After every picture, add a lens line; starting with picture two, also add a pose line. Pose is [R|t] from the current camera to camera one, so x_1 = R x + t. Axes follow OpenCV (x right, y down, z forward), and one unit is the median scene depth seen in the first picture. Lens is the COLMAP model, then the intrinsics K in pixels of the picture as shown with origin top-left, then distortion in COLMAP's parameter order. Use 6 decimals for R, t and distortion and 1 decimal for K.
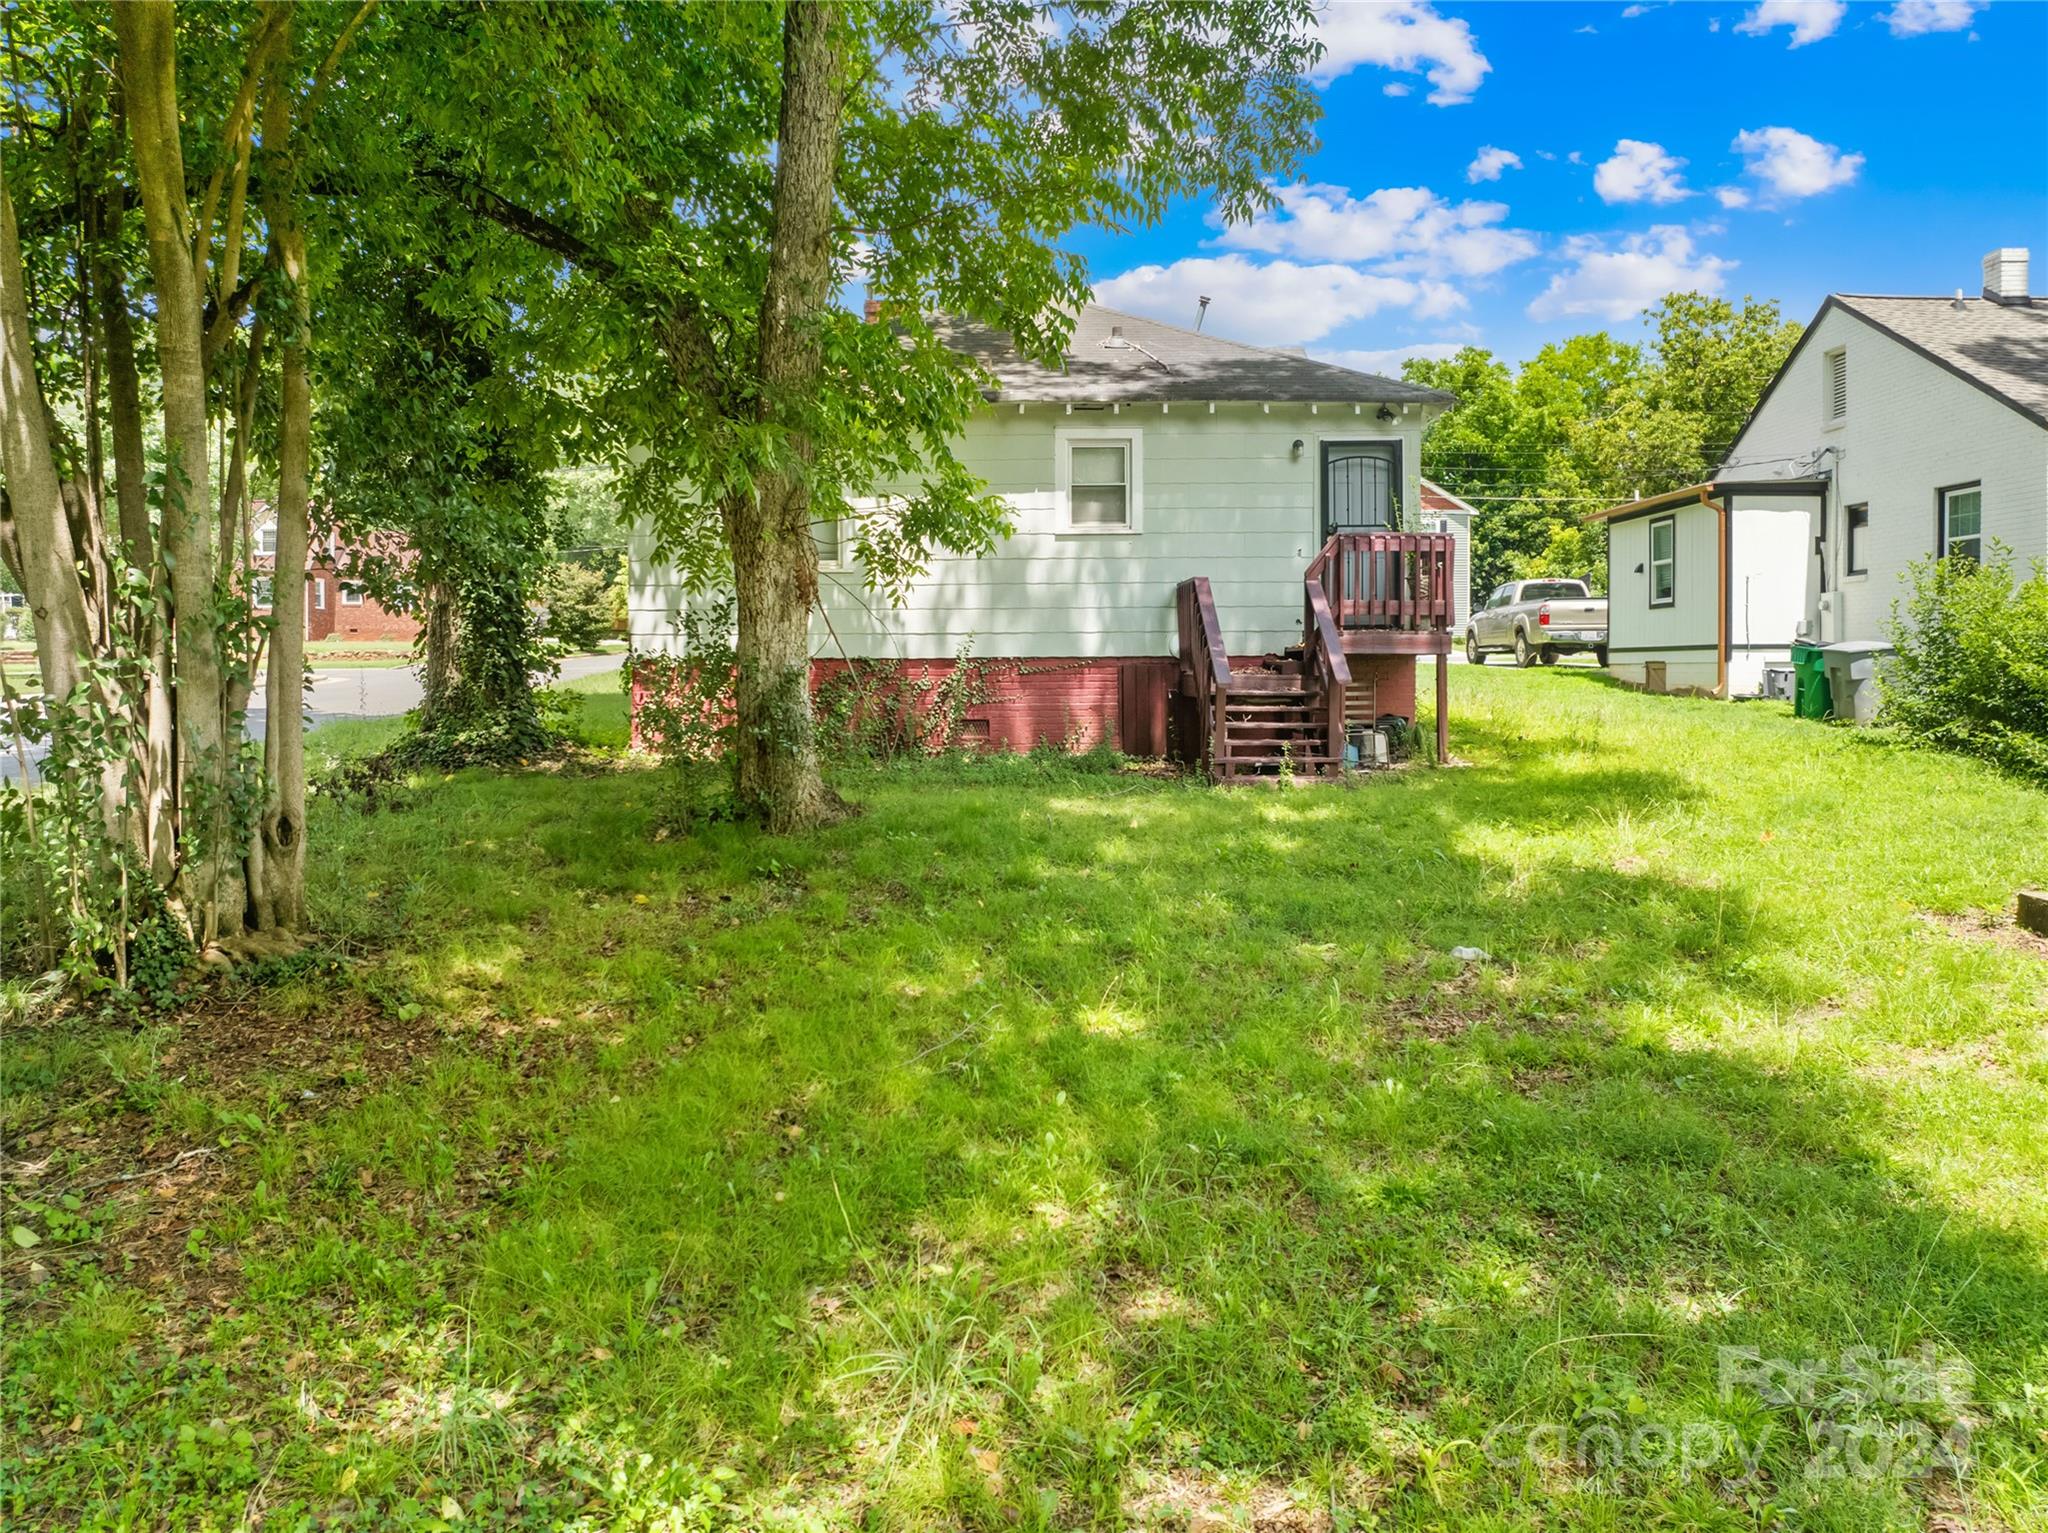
lens RADIAL K [[1467.7, 0, 1024.0], [0, 1467.7, 766.5], [0, 0, 1]] dist [-0.028688, -0.004349]
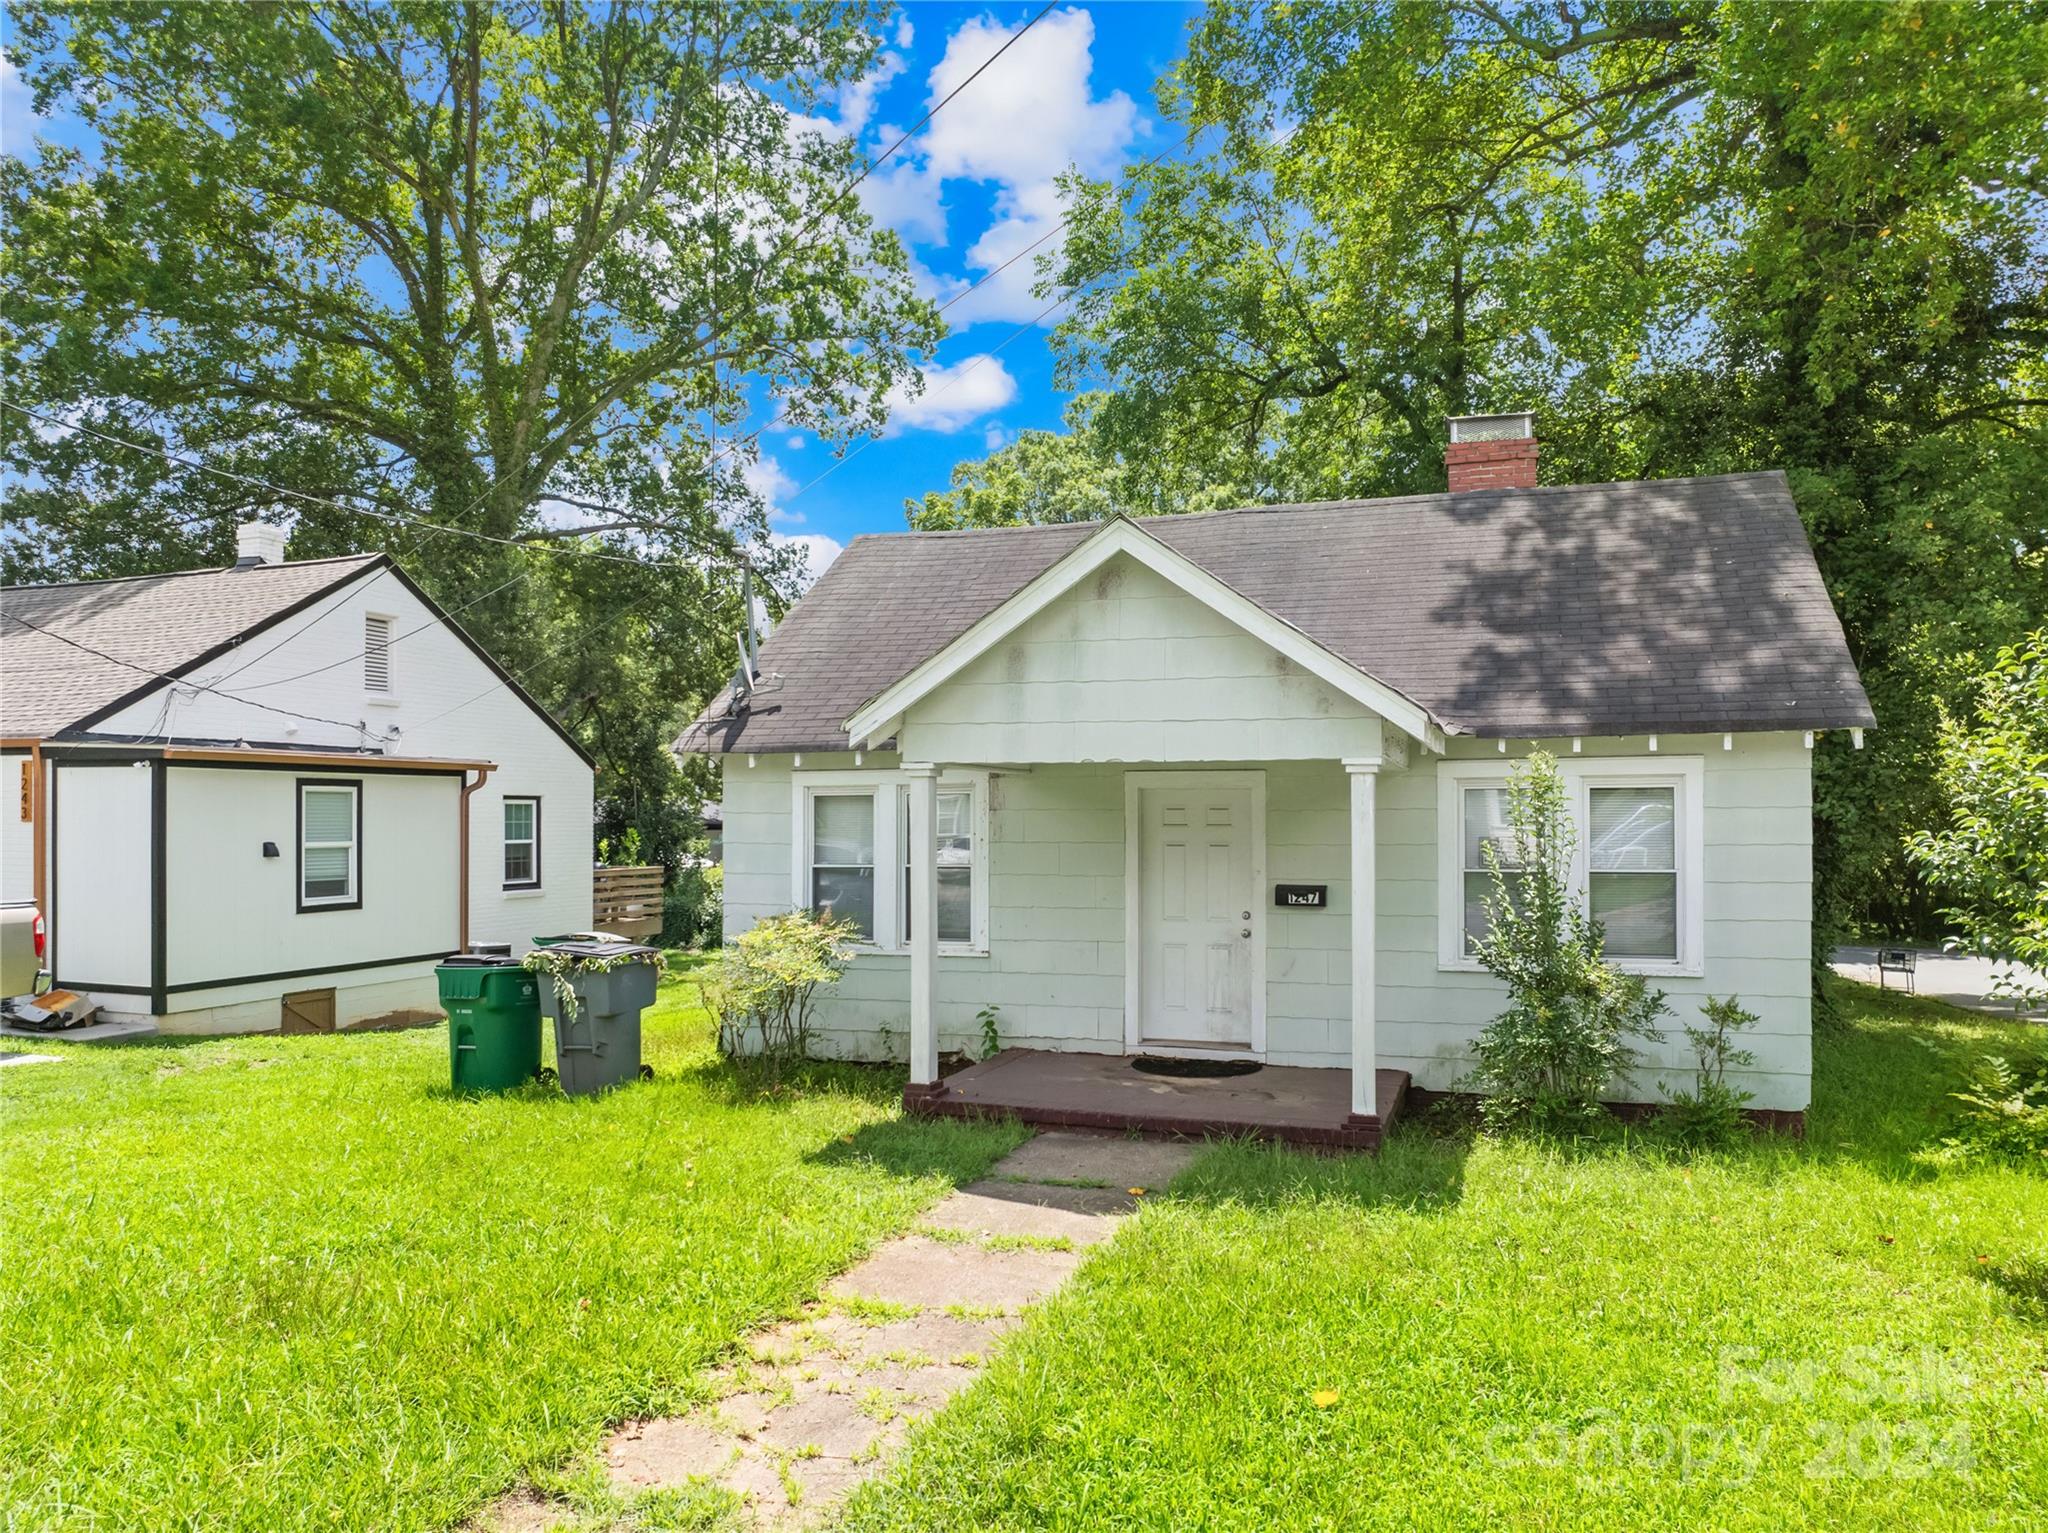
lens RADIAL K [[1451.0, 0, 1034.9], [0, 1451.0, 764.3], [0, 0, 1]] dist [-0.044476, -0.000187]
pose [[-0.909877, 0.015983, 0.414571, -0.148572], [0.025888, 0.999498, 0.018283, -0.180383], [-0.414070, 0.027368, -0.909833, 1.466515]]
